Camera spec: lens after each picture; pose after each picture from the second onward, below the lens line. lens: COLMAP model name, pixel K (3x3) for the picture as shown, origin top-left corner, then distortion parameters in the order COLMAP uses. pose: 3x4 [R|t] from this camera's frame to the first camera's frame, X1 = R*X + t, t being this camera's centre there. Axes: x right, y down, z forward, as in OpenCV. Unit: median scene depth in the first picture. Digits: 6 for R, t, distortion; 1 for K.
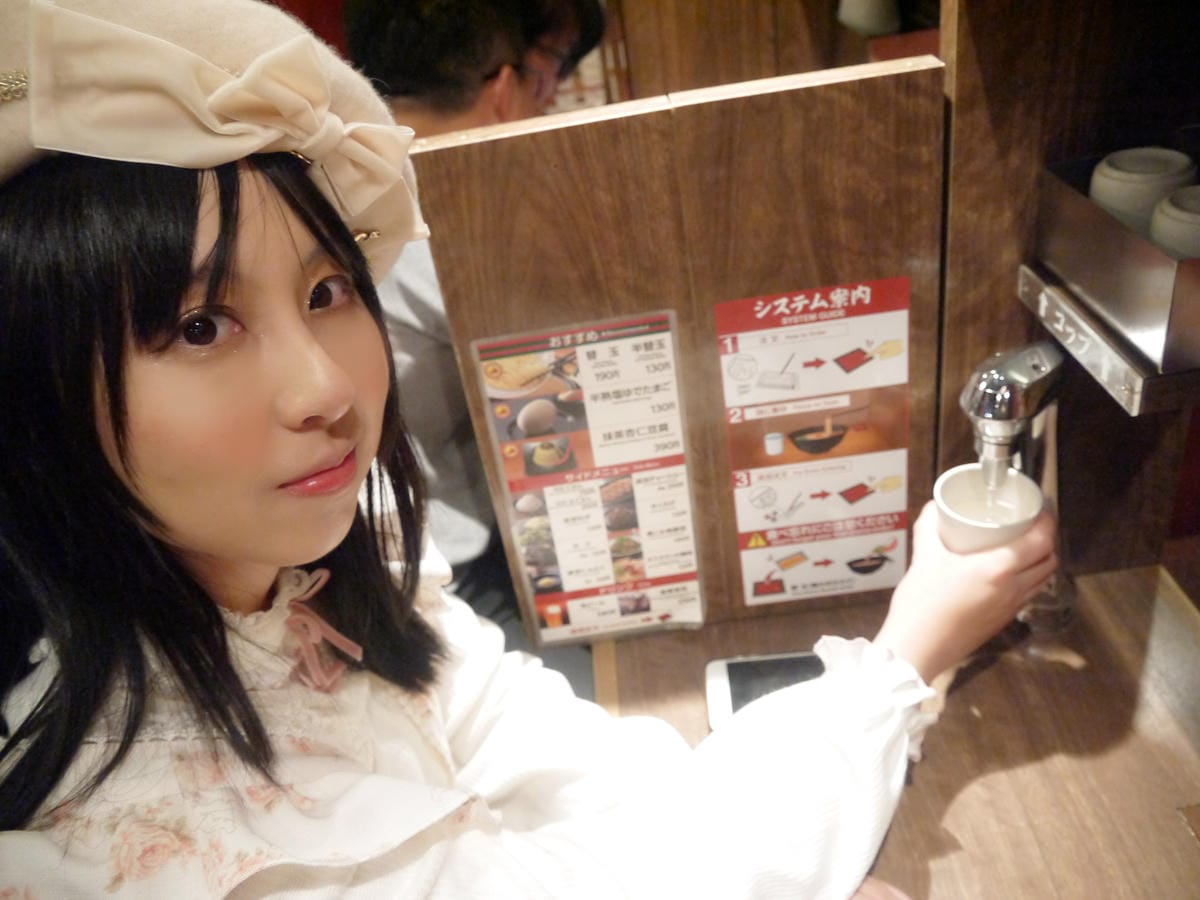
lens RADIAL K [[998.2, 0, 604.3], [0, 998.2, 447.0], [0, 0, 1]] dist [-0.046381, 0.026714]
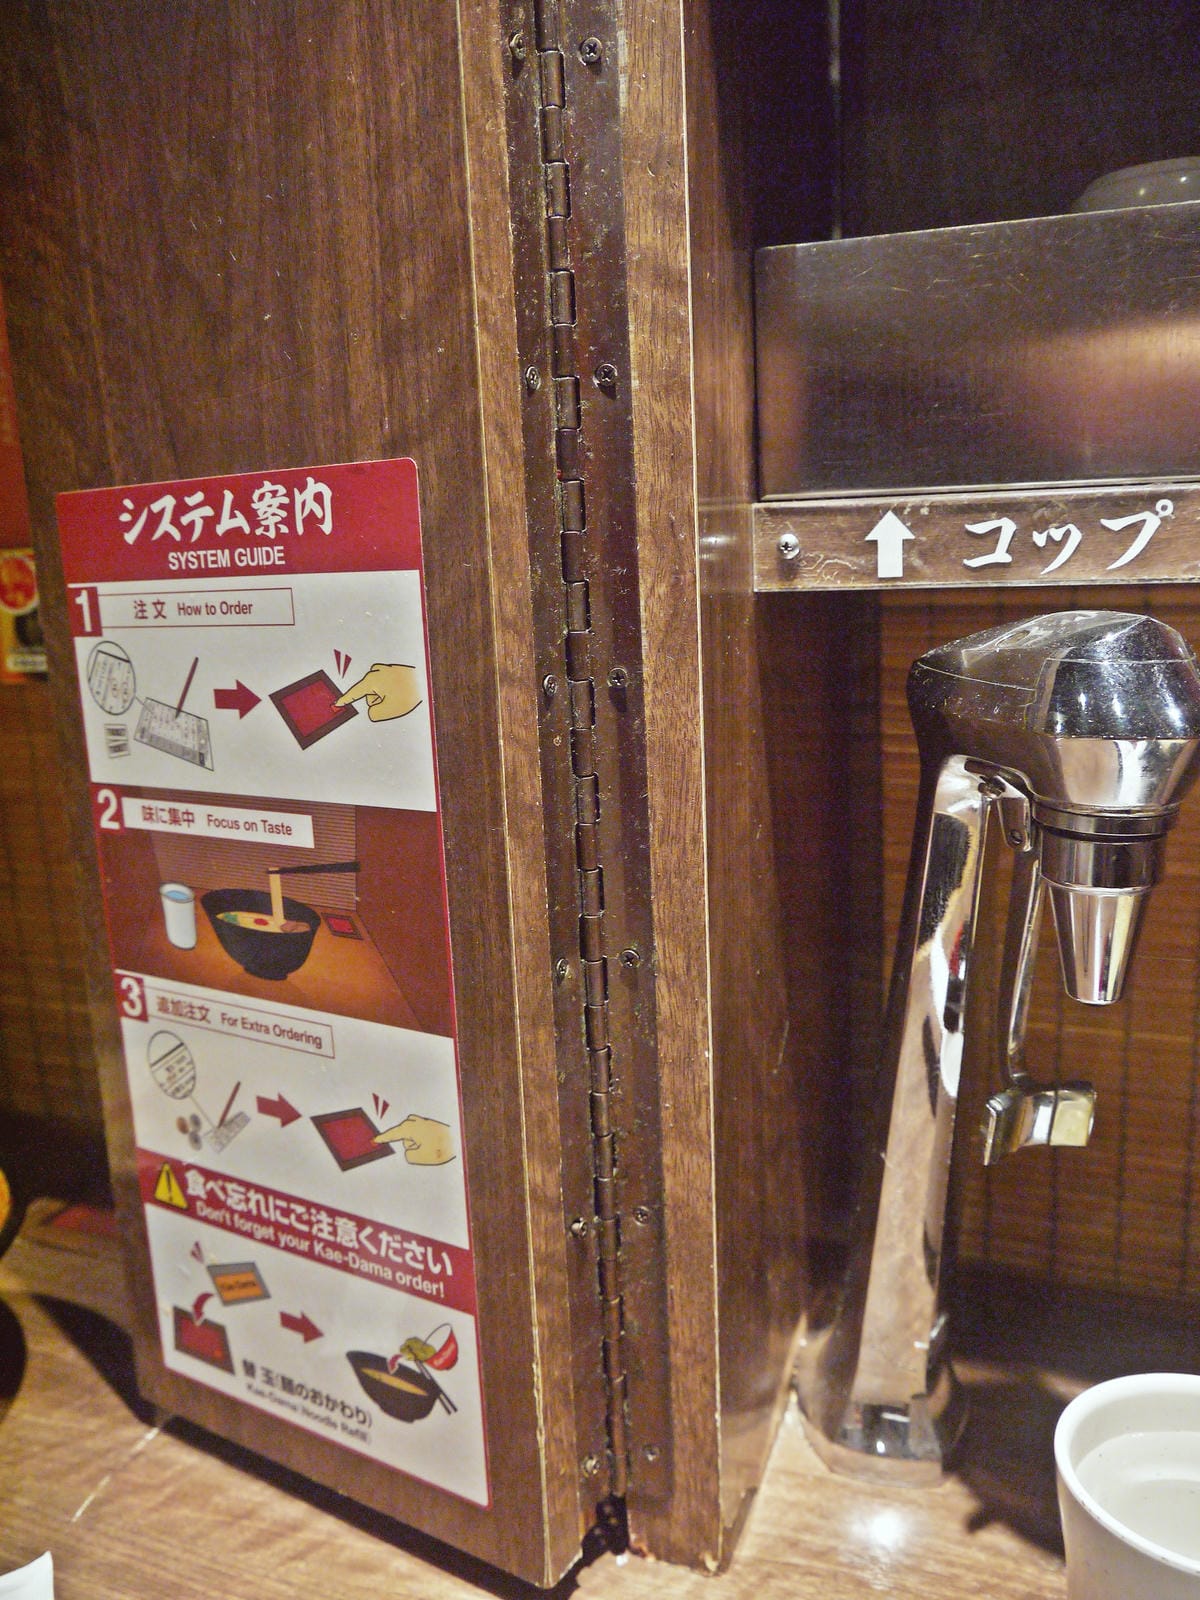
lens RADIAL K [[1330.9, 0, 594.3], [0, 1330.9, 801.1], [0, 0, 1]] dist [-0.046381, 0.026714]
pose [[0.833829, 0.215263, -0.508321, 0.564055], [-0.363526, 0.907100, -0.212176, 0.007205], [0.415424, 0.361707, 0.834620, 0.633825]]
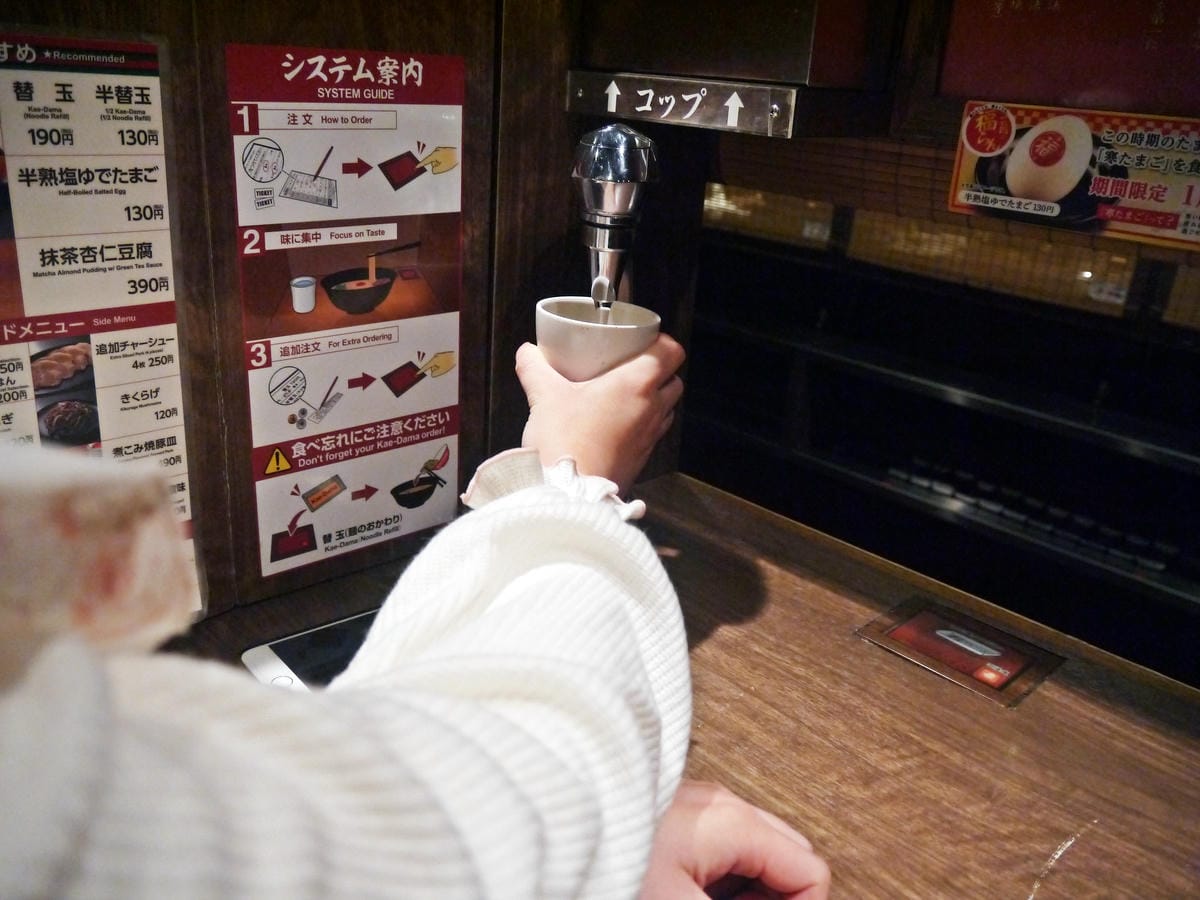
lens RADIAL K [[998.2, 0, 597.6], [0, 998.2, 444.7], [0, 0, 1]] dist [-0.046381, 0.026714]
pose [[0.724562, -0.052923, 0.687175, -0.165720], [0.213720, 0.965152, -0.151016, 0.250808], [-0.655236, 0.256284, 0.710623, 0.406393]]
